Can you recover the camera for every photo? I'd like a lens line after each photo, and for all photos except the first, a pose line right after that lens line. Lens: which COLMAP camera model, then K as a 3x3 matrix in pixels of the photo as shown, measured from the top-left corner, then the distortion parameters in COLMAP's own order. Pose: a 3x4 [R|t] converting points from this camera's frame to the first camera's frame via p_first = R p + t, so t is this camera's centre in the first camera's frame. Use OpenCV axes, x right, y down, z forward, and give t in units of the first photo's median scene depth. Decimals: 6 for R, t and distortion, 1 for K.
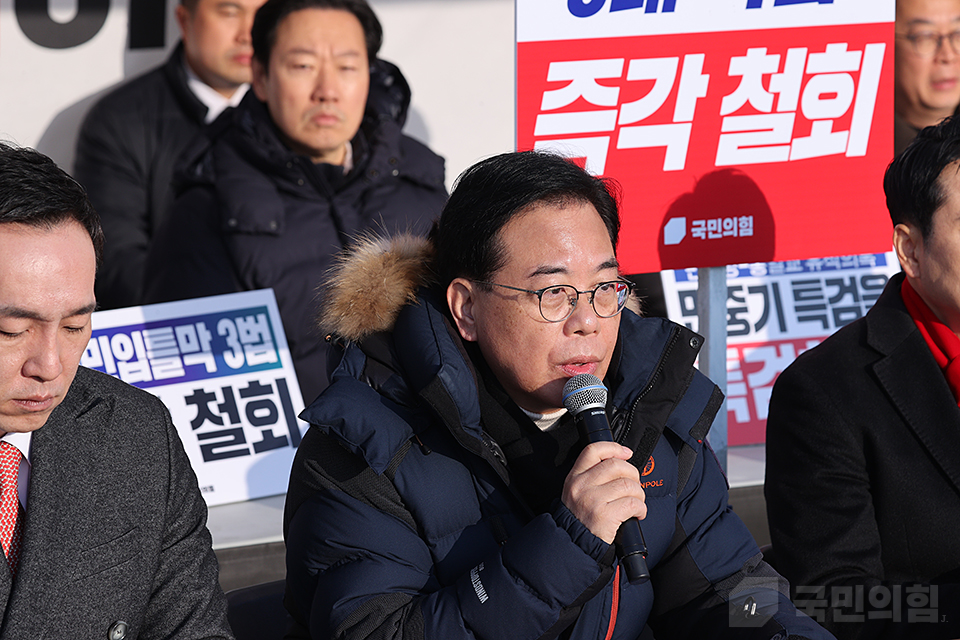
lens RADIAL K [[5139.3, 0, 485.1], [0, 5139.3, 321.9], [0, 0, 1]] dist [0.123970, 0.000000]
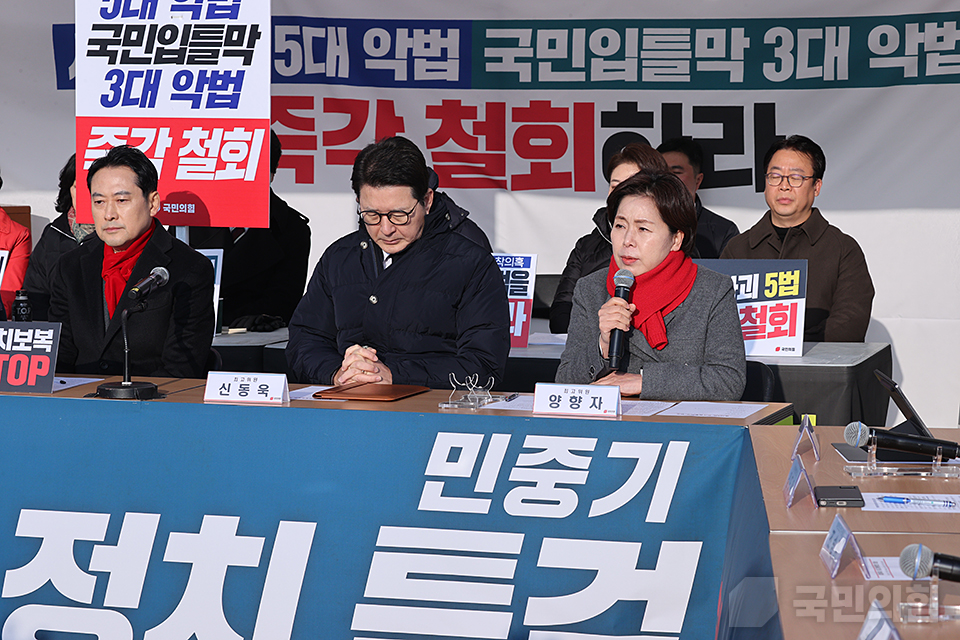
lens RADIAL K [[2784.2, 0, 475.5], [0, 2784.2, 407.3], [0, 0, 1]] dist [0.004768, 0.000000]
pose [[0.648088, 0.085783, -0.756719, 1.028156], [-0.114066, 0.993361, 0.014919, 0.033734], [0.752975, 0.076647, 0.653571, 0.322516]]
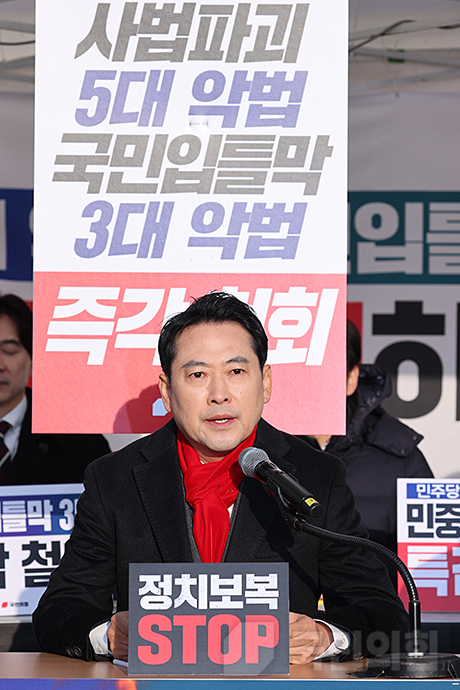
lens RADIAL K [[3175.7, 0, 230.3], [0, 3175.7, 339.4], [0, 0, 1]] dist [0.232983, 0.000000]
pose [[0.847431, -0.010286, -0.530806, 0.529942], [-0.079202, 0.986175, -0.145556, 0.092915], [0.524965, 0.165390, 0.834900, 0.244427]]
